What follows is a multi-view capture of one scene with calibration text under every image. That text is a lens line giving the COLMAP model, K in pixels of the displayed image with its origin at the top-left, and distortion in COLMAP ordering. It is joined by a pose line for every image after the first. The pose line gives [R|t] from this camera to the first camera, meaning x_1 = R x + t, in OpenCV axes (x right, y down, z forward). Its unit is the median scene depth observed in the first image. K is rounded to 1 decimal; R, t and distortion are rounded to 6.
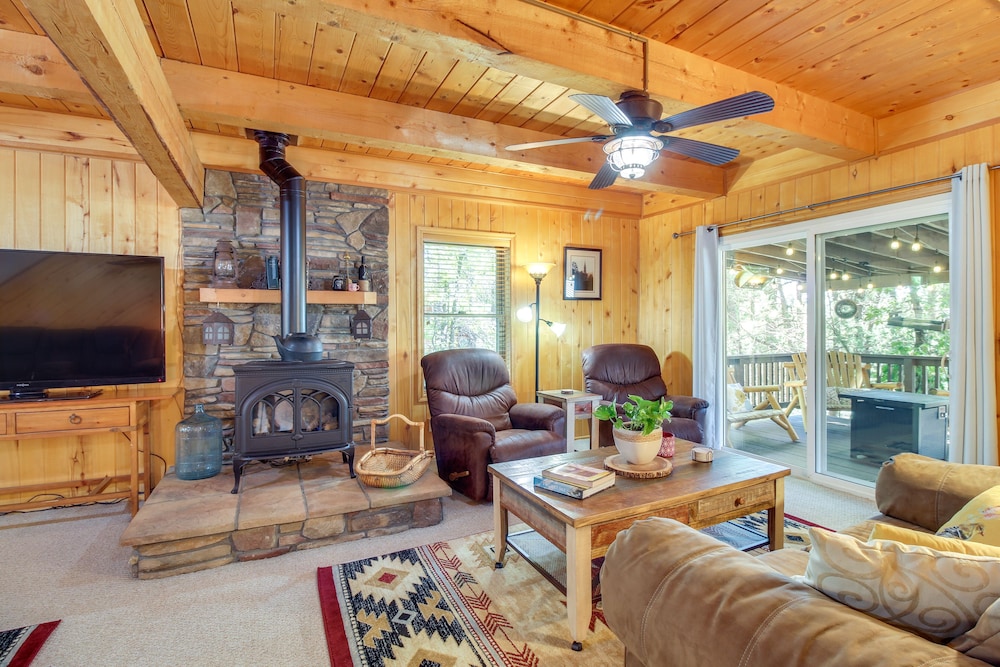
lens RADIAL K [[465.1, 0, 498.0], [0, 465.1, 329.1], [0, 0, 1]] dist [-0.003951, -0.001732]
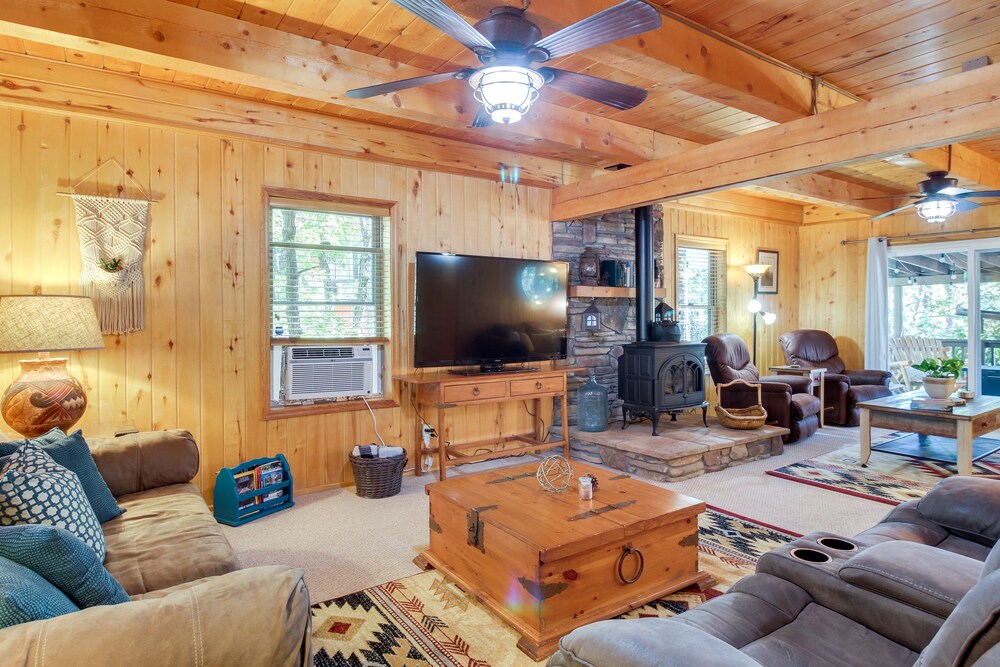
lens RADIAL K [[576.1, 0, 500.2], [0, 576.1, 312.0], [0, 0, 1]] dist [-0.013930, 0.005916]
pose [[0.987641, -0.002360, 0.156713, -0.824887], [0.005795, 0.999753, -0.021461, 0.012728], [-0.156624, 0.022104, 0.987411, -0.395257]]
